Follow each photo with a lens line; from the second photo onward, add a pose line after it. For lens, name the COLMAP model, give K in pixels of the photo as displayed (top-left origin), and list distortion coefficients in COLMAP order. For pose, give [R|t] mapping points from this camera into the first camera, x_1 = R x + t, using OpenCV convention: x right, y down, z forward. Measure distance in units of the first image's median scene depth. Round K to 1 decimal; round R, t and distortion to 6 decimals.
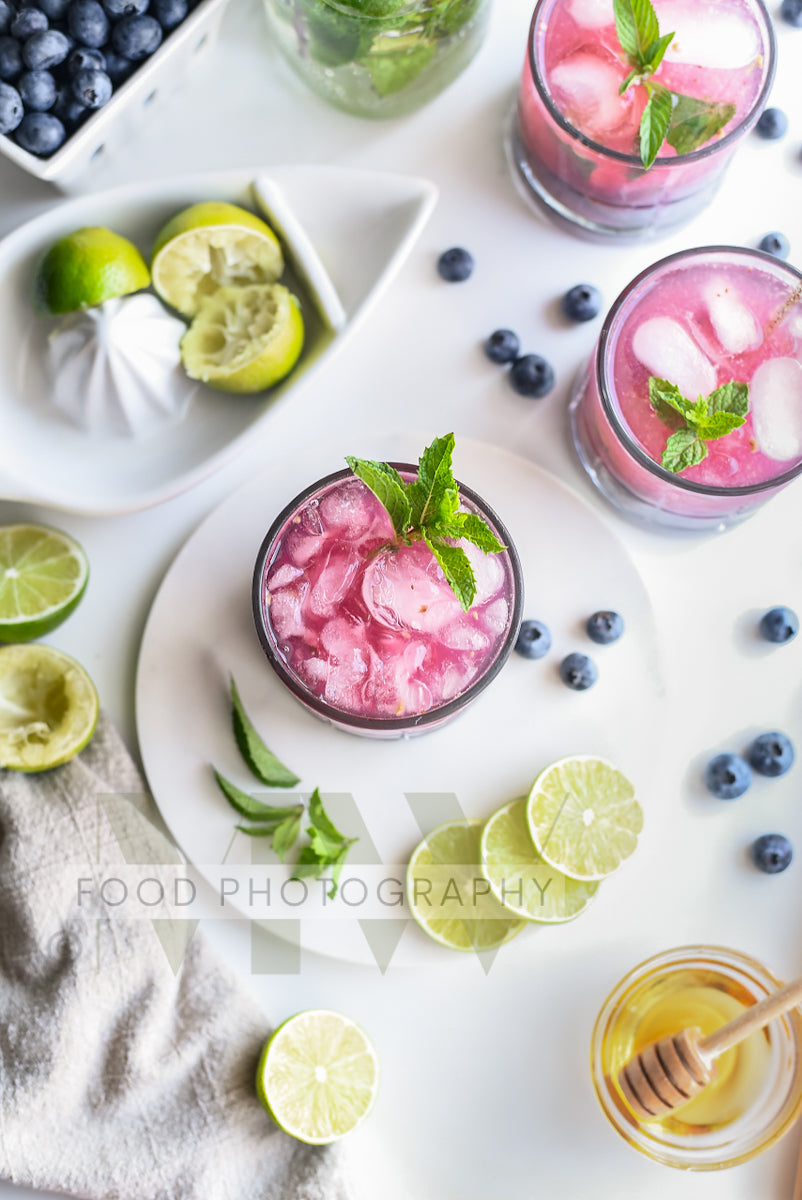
lens RADIAL K [[1890.5, 0, 401.0], [0, 1890.5, 600.0], [0, 0, 1]] dist [-0.156272, -0.065097]
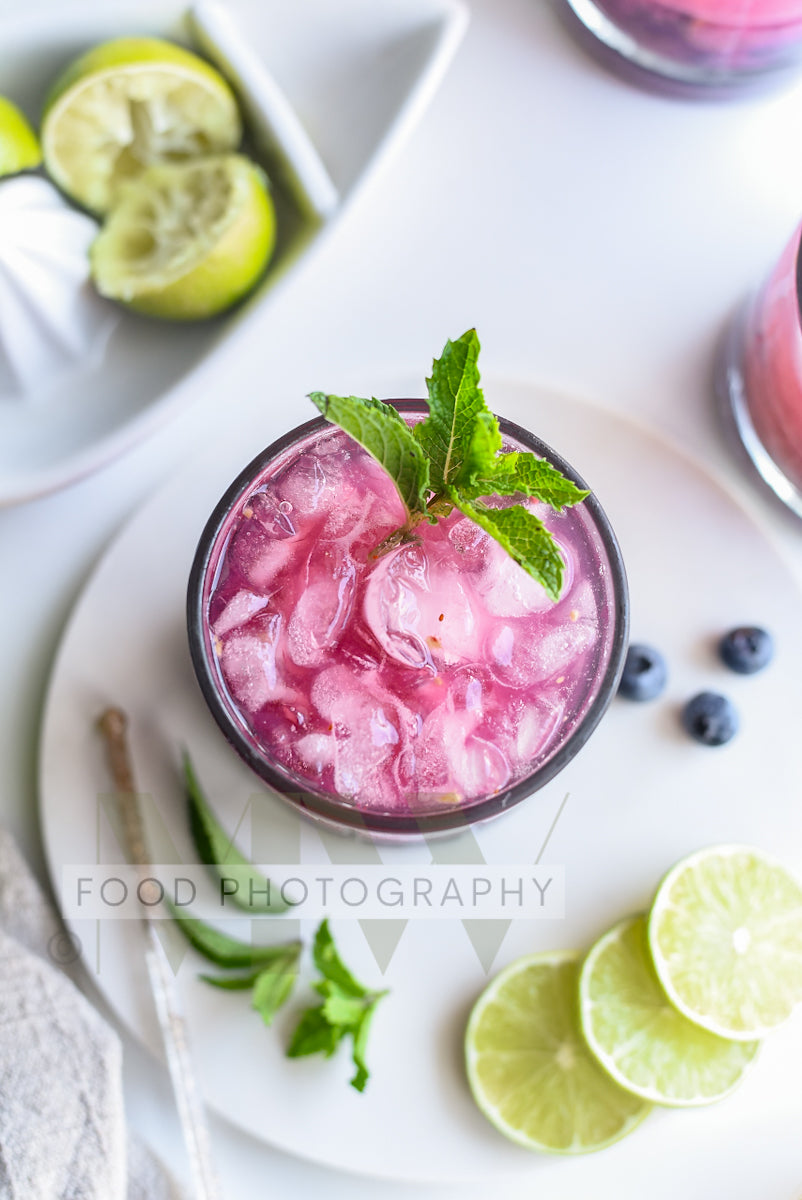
lens RADIAL K [[1908.9, 0, 414.0], [0, 1908.9, 585.4], [0, 0, 1]] dist [-0.167161, 0.068371]
pose [[0.998593, -0.040189, 0.034587, -0.031186], [0.041641, 0.998234, -0.042355, 0.015496], [-0.032824, 0.043736, 0.998504, 0.343251]]
